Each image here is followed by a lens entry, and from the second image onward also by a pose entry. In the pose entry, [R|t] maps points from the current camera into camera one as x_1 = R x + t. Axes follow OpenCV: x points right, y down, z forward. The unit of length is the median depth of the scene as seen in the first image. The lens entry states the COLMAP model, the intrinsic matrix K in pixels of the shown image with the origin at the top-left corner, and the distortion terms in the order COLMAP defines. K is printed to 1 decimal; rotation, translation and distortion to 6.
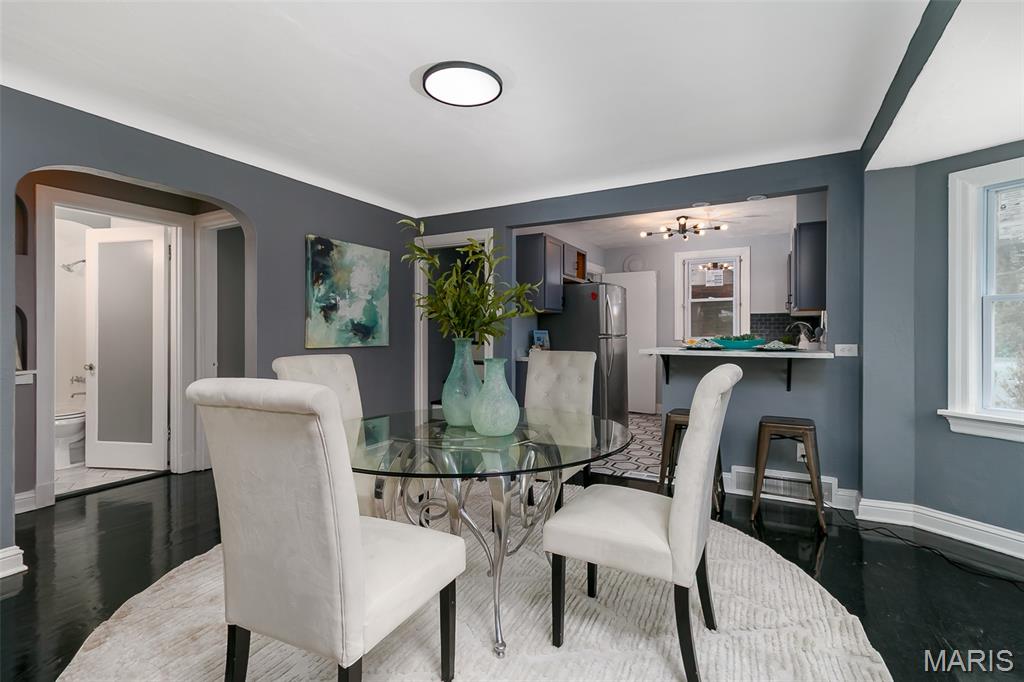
lens RADIAL K [[478.7, 0, 512.0], [0, 478.7, 341.0], [0, 0, 1]] dist [-0.000787, 0.000081]
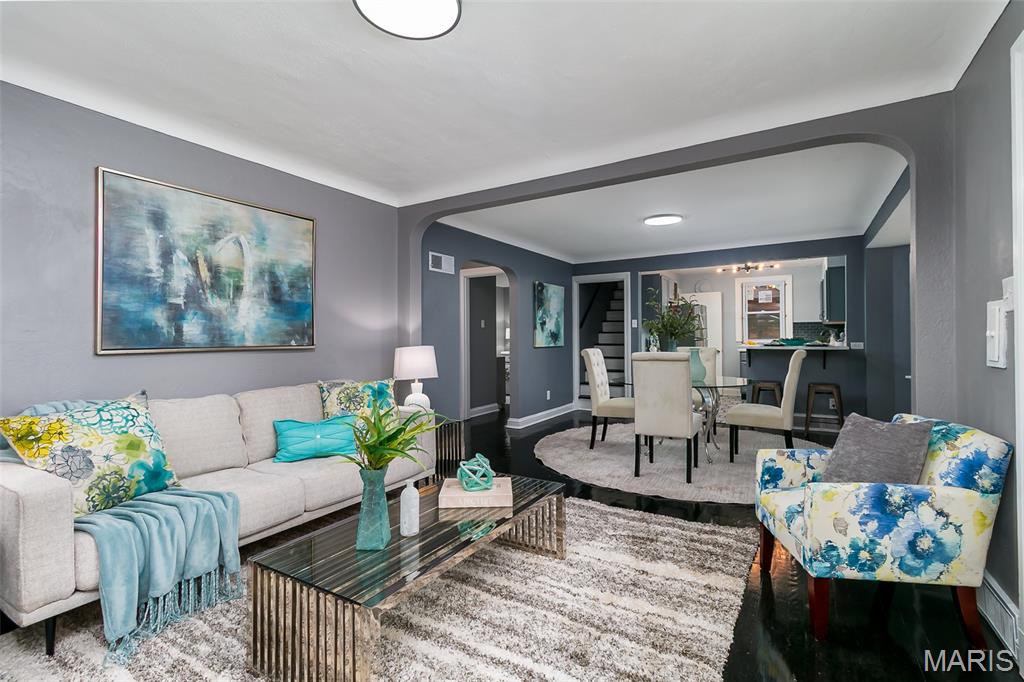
lens RADIAL K [[469.7, 0, 512.0], [0, 469.7, 341.0], [0, 0, 1]] dist [0.001068, 0.000052]
pose [[0.998702, -0.007897, -0.050311, -0.402147], [0.007325, 0.999906, -0.011558, 0.011408], [0.050398, 0.011174, 0.998667, -0.655628]]
